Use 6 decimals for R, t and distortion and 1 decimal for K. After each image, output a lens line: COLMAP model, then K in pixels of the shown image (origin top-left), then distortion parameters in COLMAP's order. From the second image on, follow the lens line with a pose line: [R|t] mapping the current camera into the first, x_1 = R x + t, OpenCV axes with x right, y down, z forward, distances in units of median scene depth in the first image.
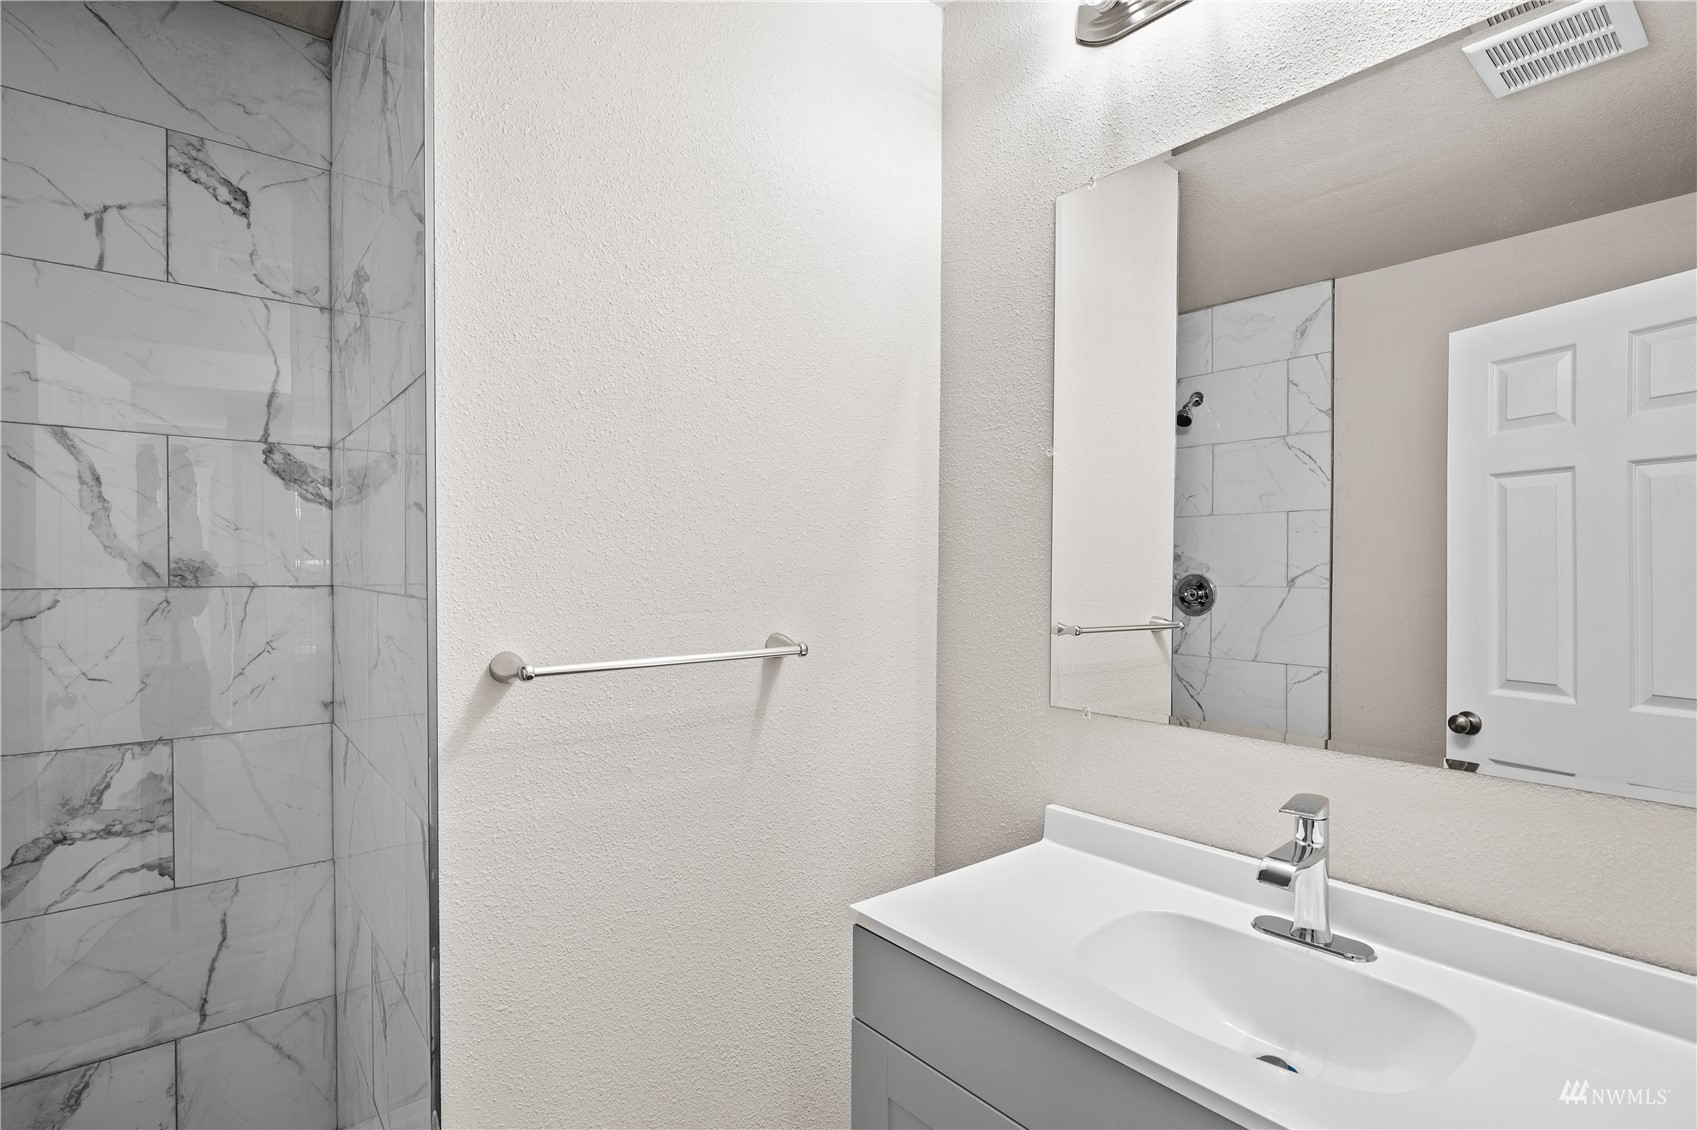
lens RADIAL K [[818.2, 0, 849.1], [0, 818.2, 569.8], [0, 0, 1]] dist [-0.019276, 0.001230]
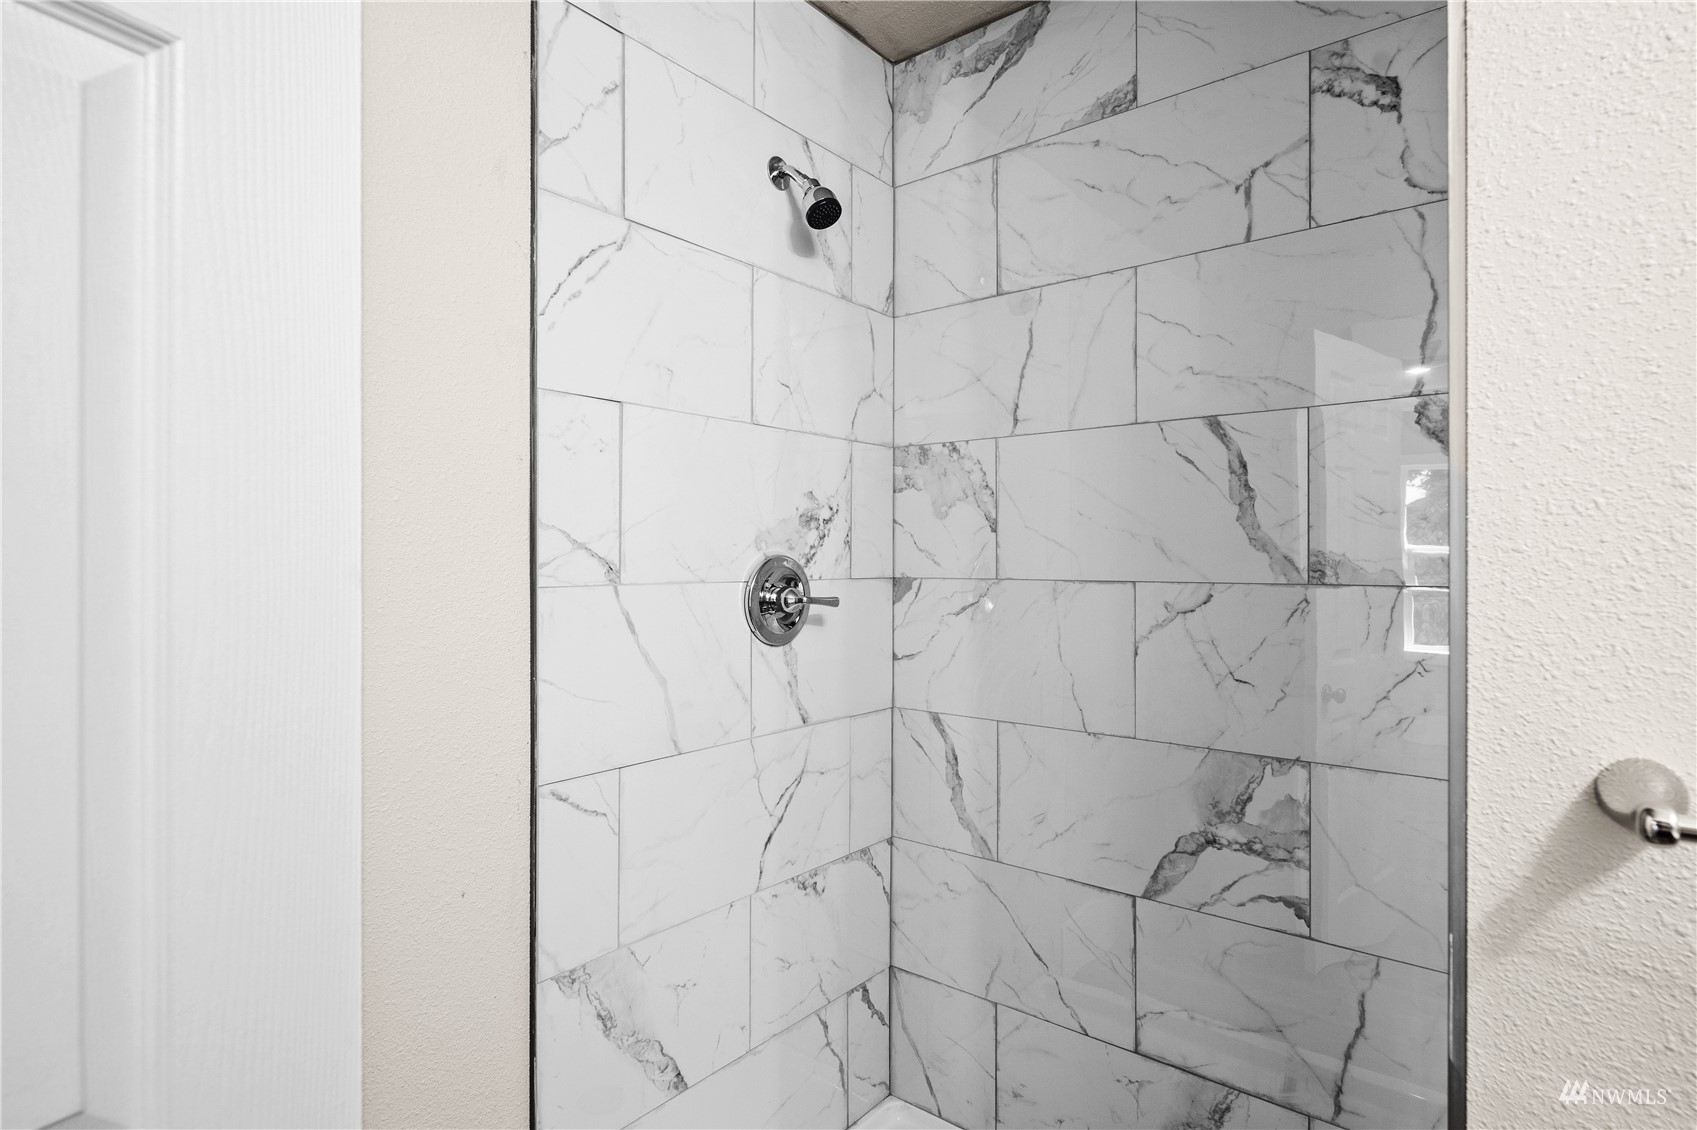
lens RADIAL K [[879.1, 0, 853.1], [0, 879.1, 560.8], [0, 0, 1]] dist [0.001009, -0.002745]
pose [[0.204488, 0.004013, -0.978861, -0.028085], [-0.000835, 0.999992, 0.003926, -0.006824], [0.978869, 0.000015, 0.204490, 0.341433]]
